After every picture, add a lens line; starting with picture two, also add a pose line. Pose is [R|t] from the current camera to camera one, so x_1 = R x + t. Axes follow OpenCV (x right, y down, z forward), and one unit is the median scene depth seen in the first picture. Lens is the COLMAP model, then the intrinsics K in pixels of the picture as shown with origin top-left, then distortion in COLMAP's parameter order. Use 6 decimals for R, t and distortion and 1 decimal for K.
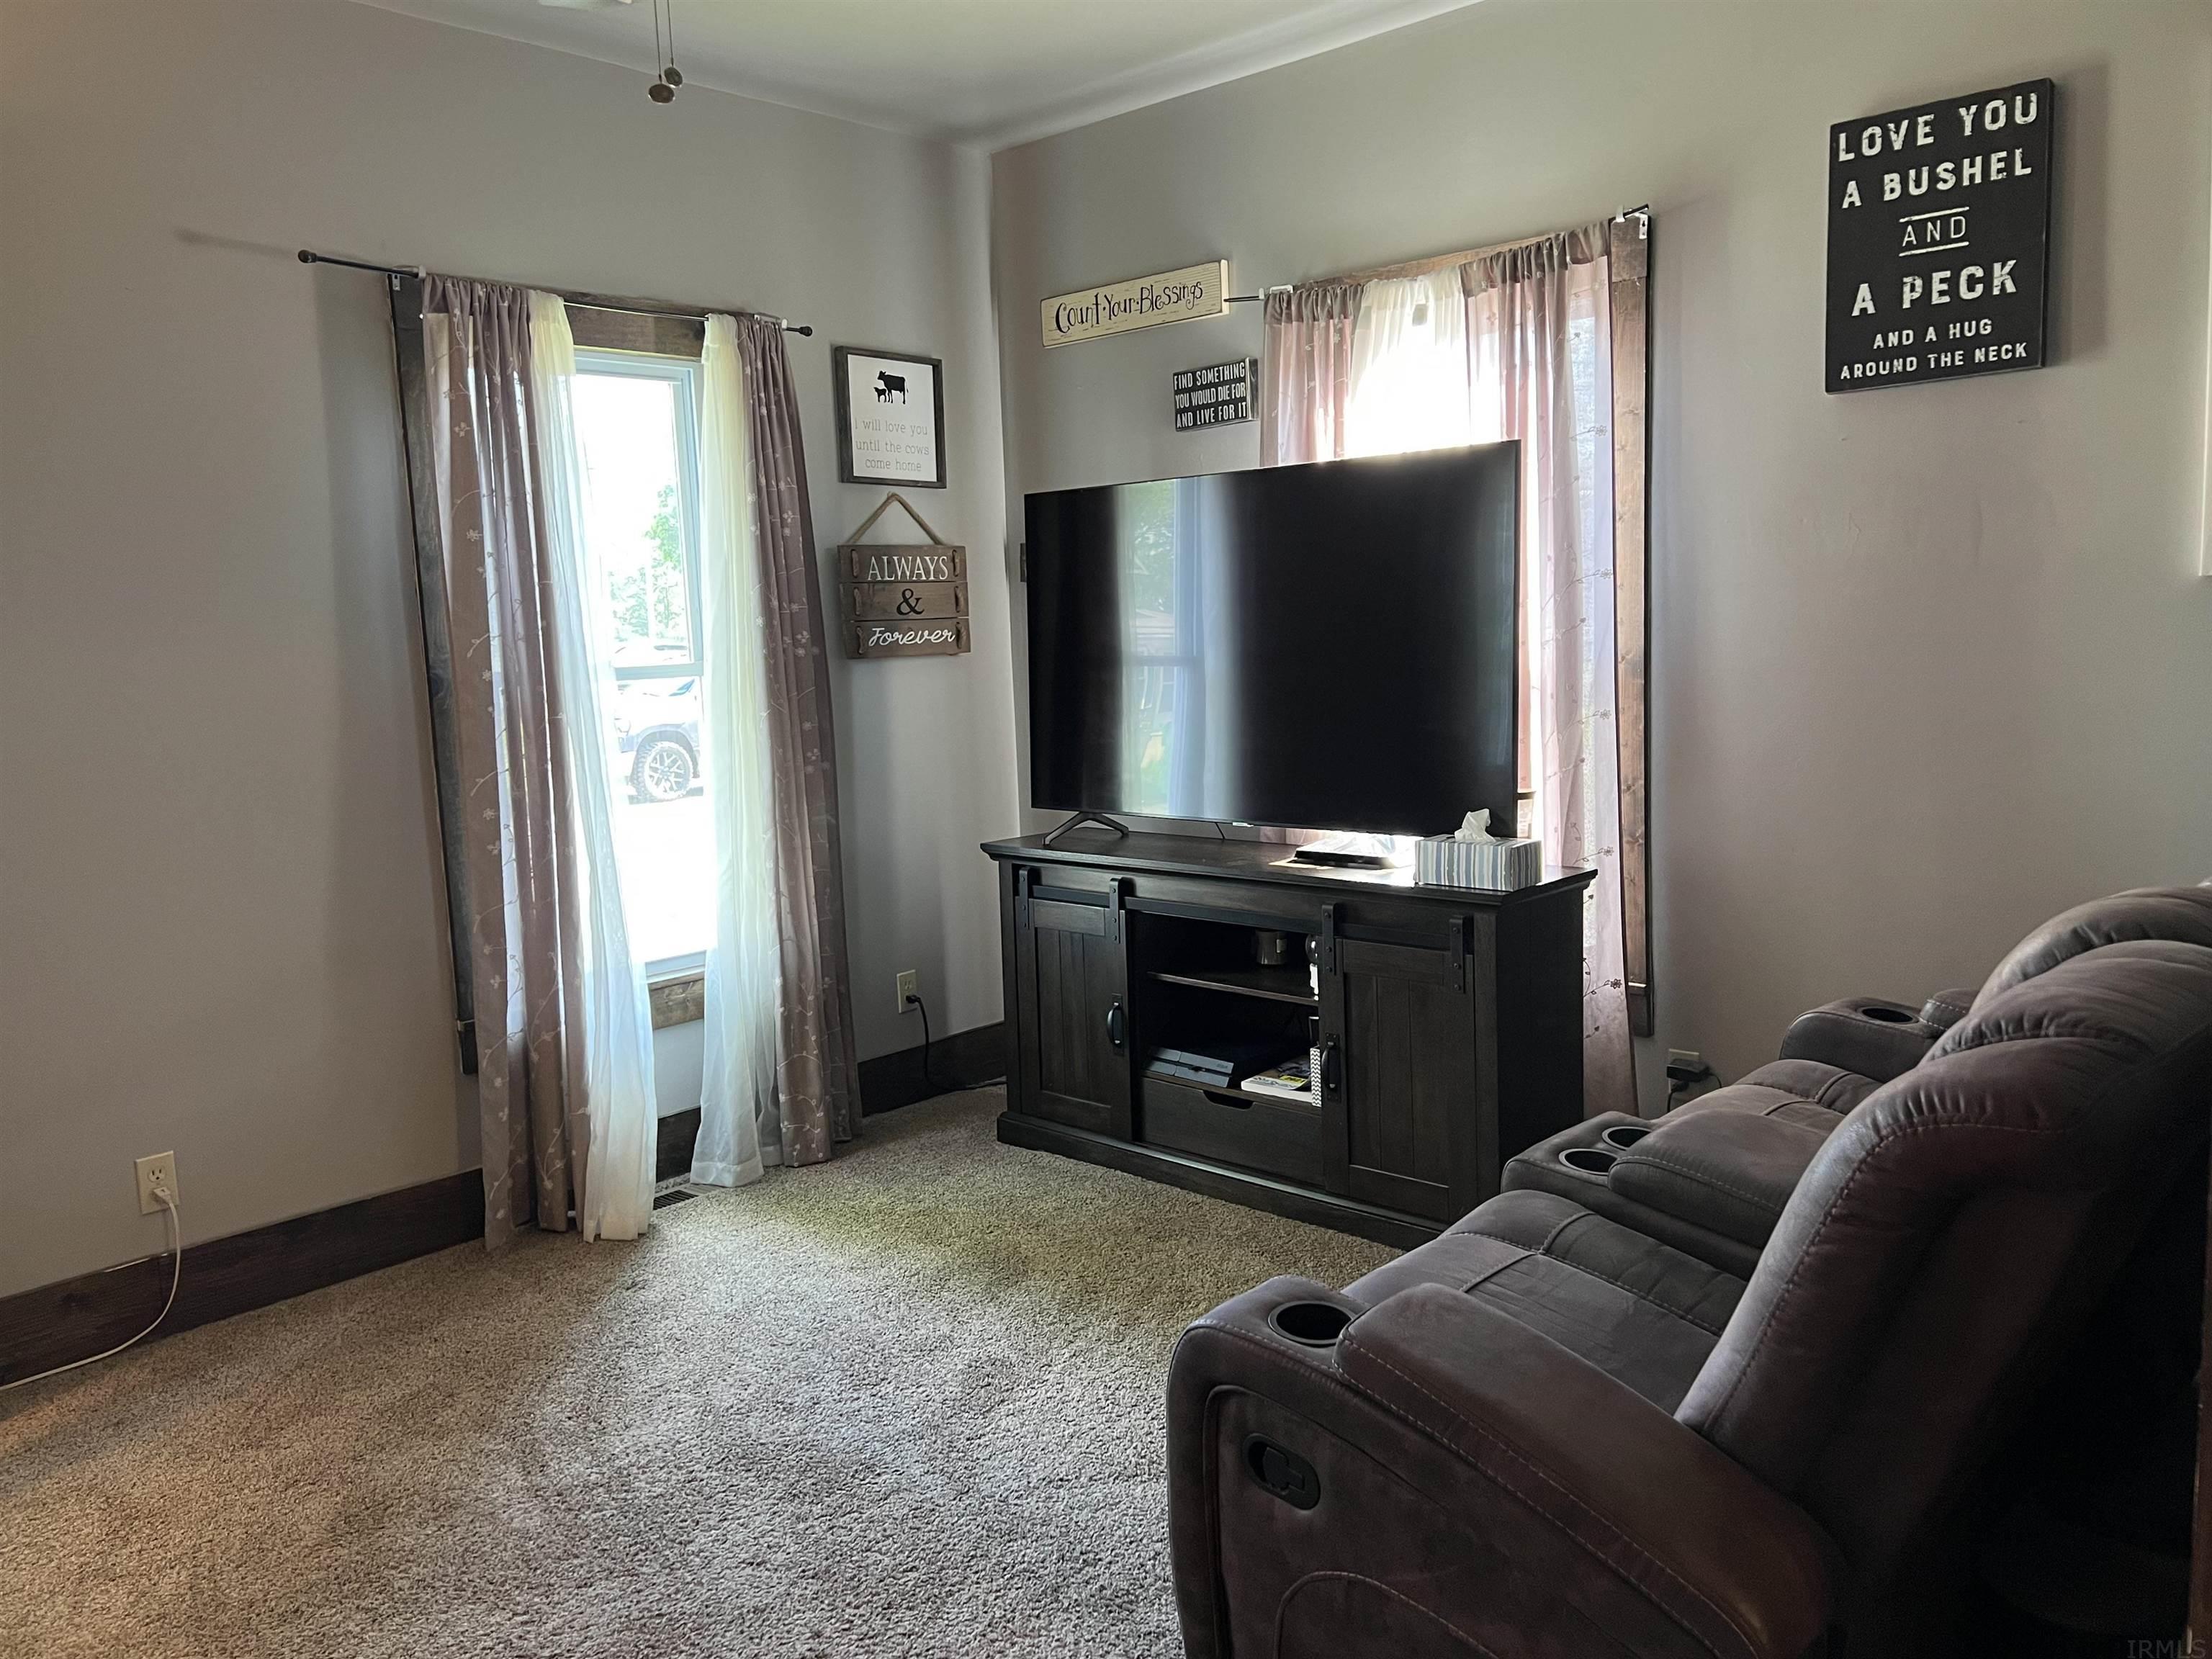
lens RADIAL K [[1676.8, 0, 1106.0], [0, 1676.8, 829.5], [0, 0, 1]] dist [0.122879, -0.124862]
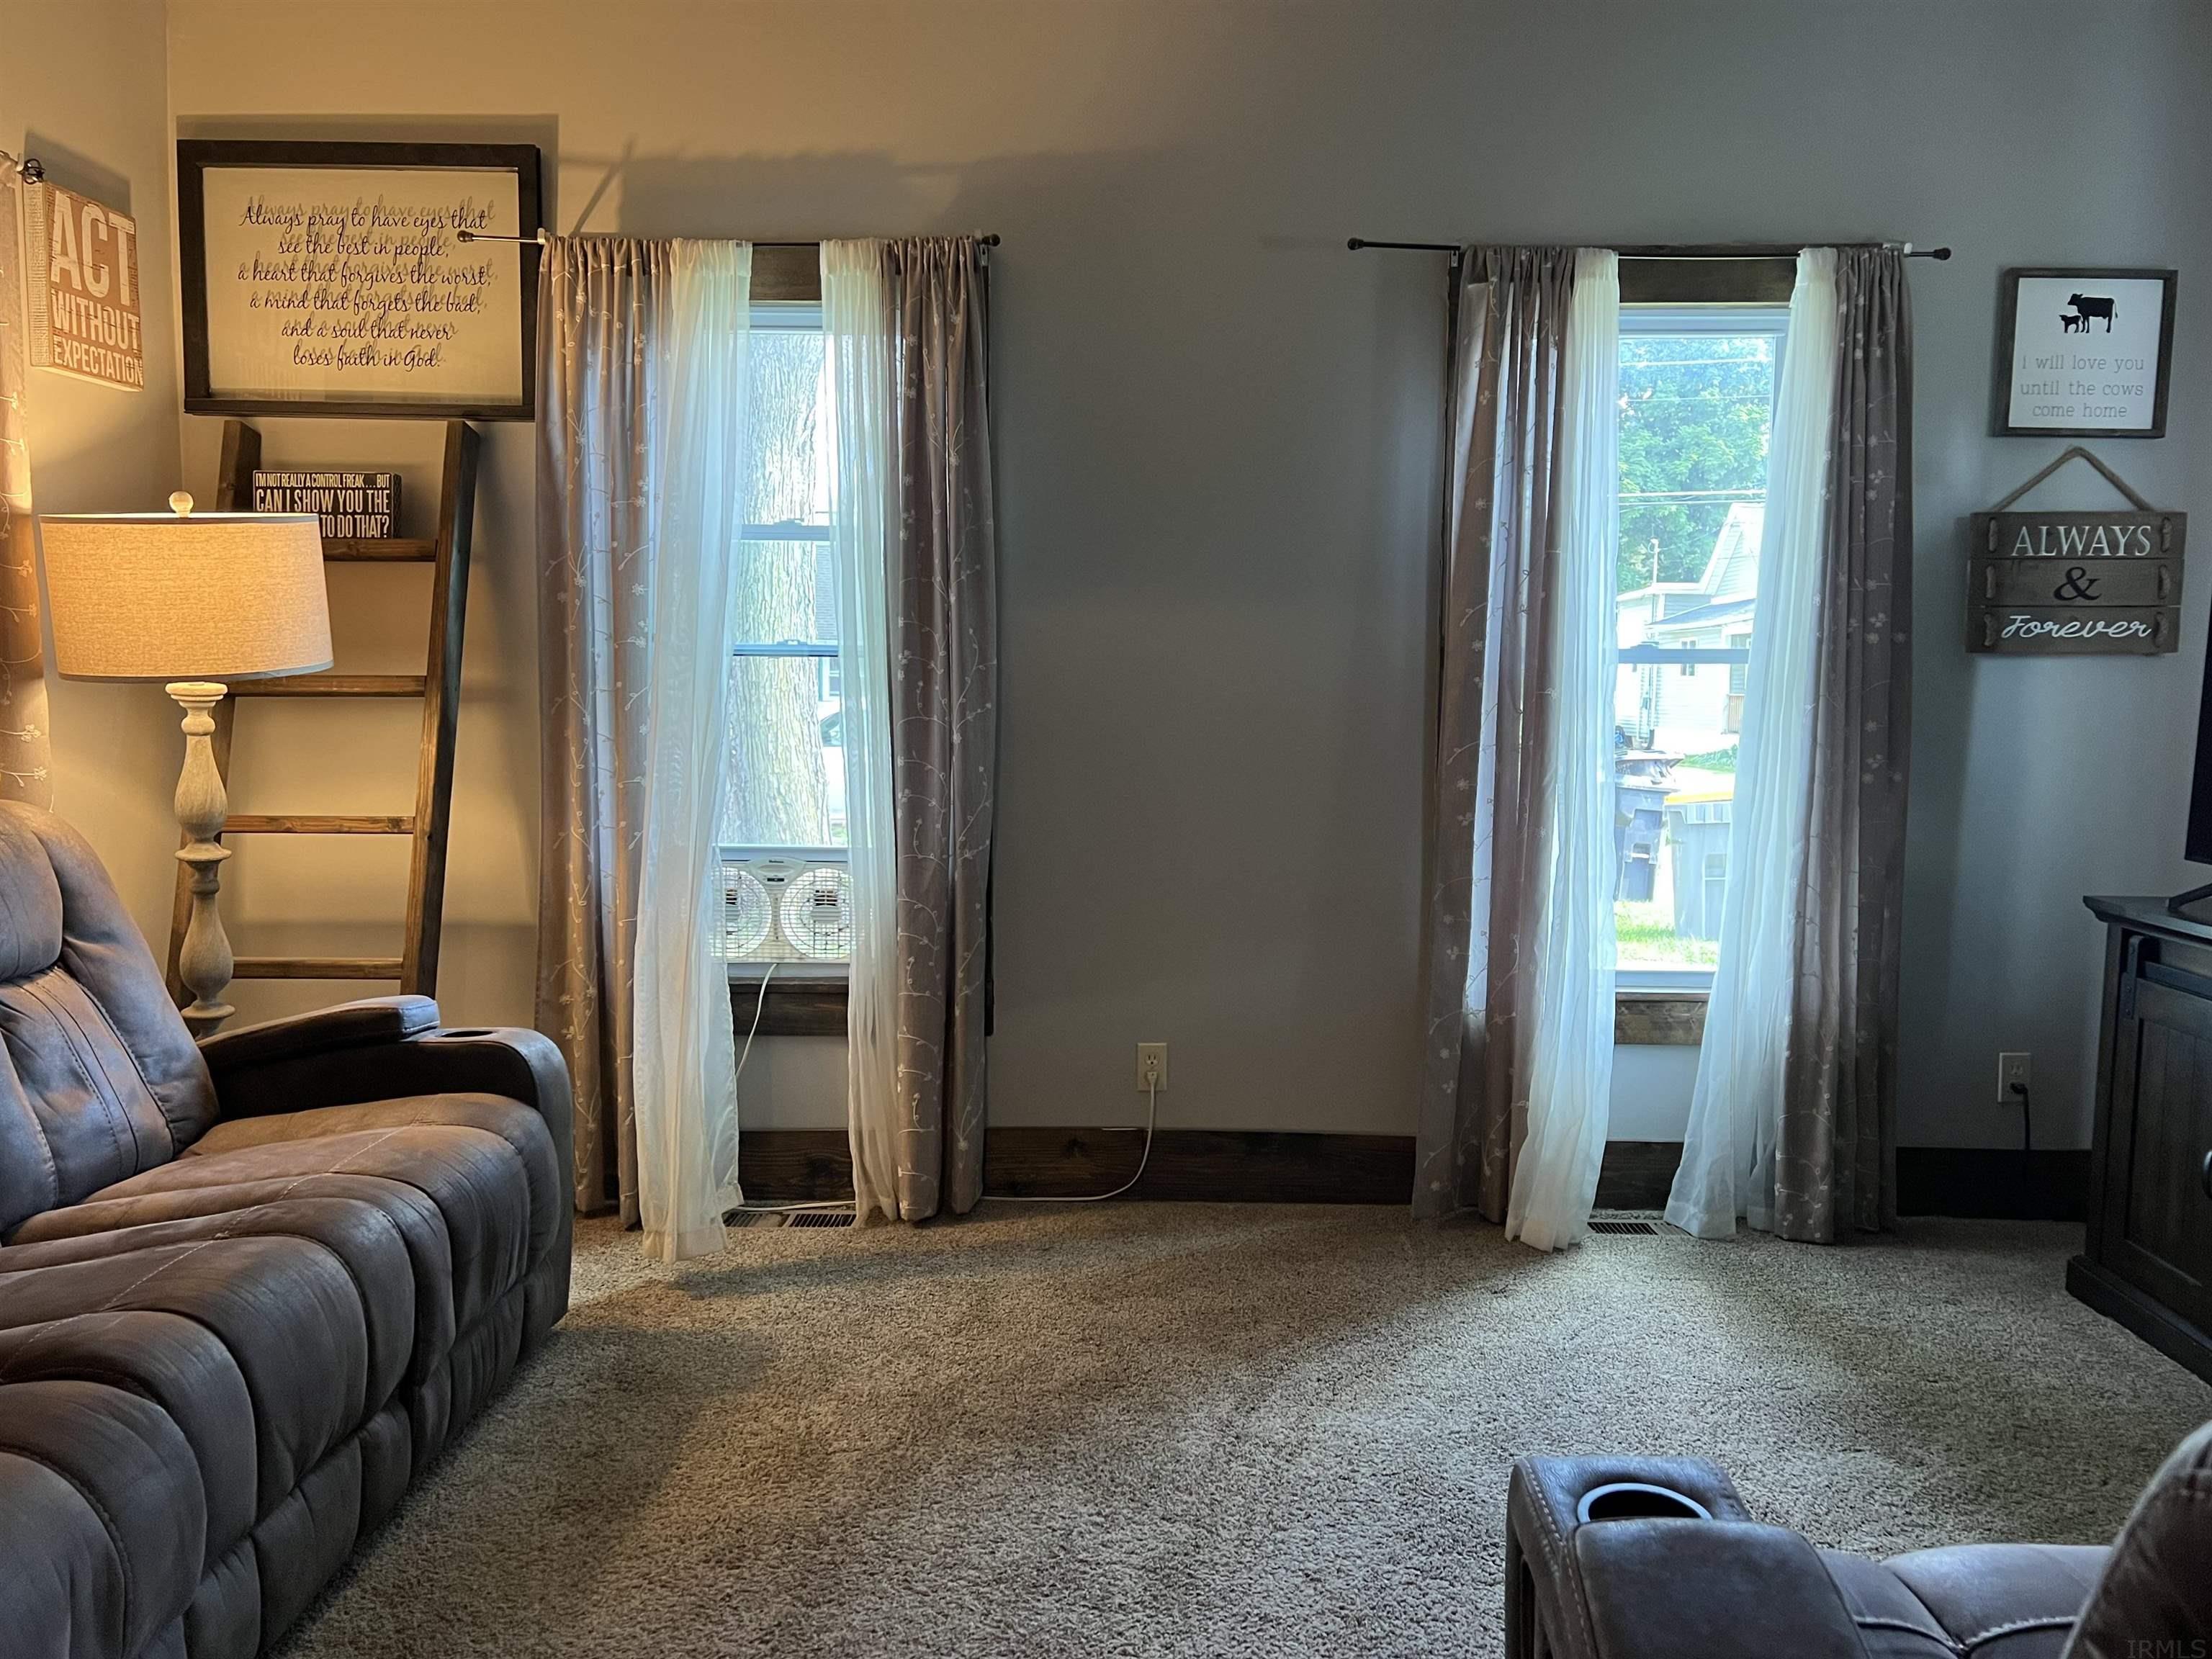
lens RADIAL K [[1699.9, 0, 1106.0], [0, 1699.9, 829.5], [0, 0, 1]] dist [0.056103, -0.046245]
pose [[0.673956, 0.114262, -0.729882, 0.195952], [-0.126640, 0.991212, 0.038236, 0.004837], [0.727836, 0.066663, 0.682503, 0.147107]]
